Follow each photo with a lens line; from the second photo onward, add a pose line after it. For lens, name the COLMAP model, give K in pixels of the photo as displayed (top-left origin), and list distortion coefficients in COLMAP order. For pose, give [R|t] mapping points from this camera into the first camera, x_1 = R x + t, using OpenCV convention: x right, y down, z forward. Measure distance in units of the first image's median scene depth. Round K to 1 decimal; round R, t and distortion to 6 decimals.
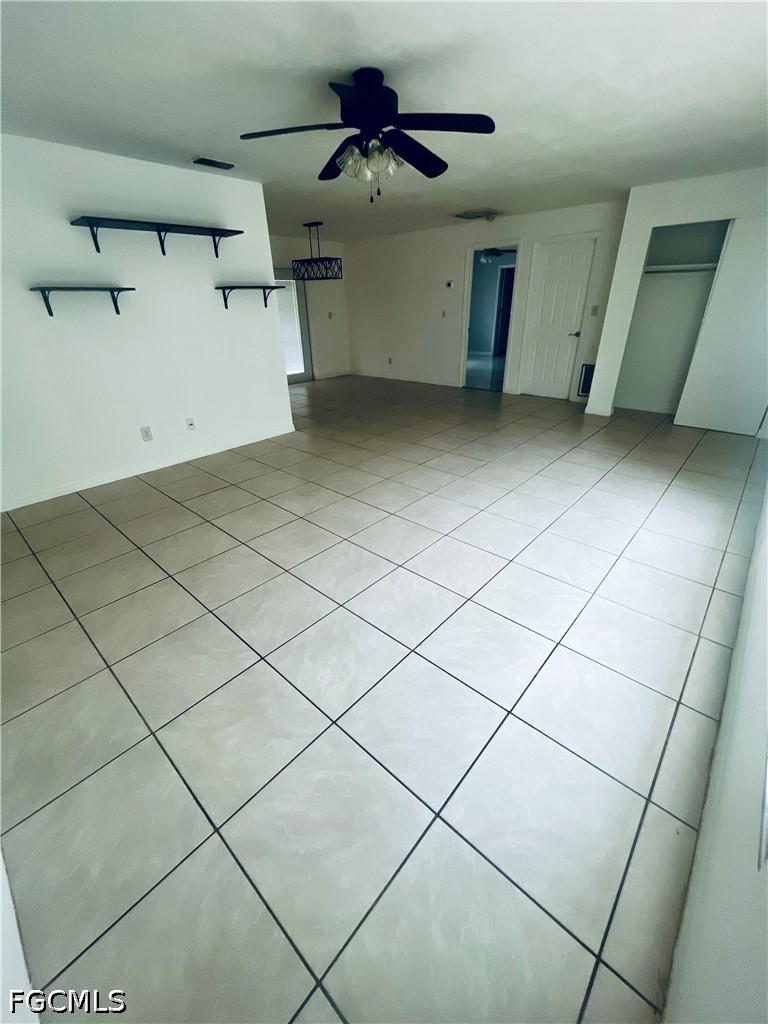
lens RADIAL K [[414.0, 0, 389.4], [0, 414.0, 511.9], [0, 0, 1]] dist [-0.000317, 0.000835]
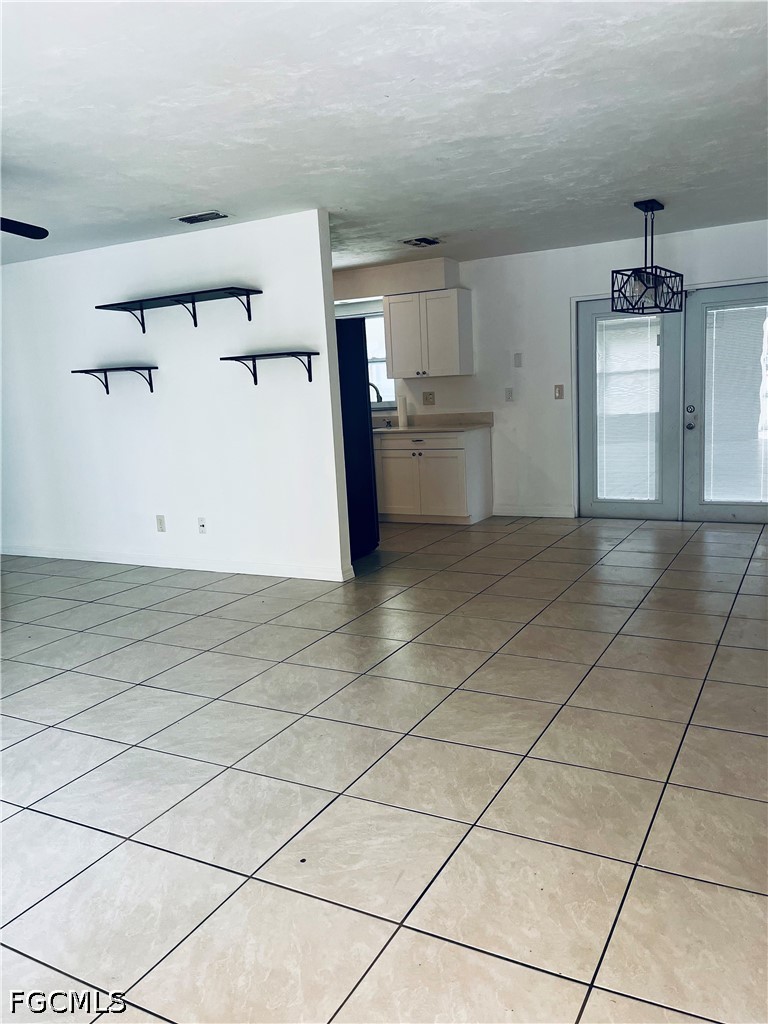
lens RADIAL K [[771.0, 0, 388.4], [0, 771.0, 515.5], [0, 0, 1]] dist [0.016986, 0.002268]
pose [[0.248993, 0.175930, -0.952392, 1.033872], [-0.400209, 0.914170, 0.064238, -0.498689], [0.881950, 0.365161, 0.298031, 0.960501]]
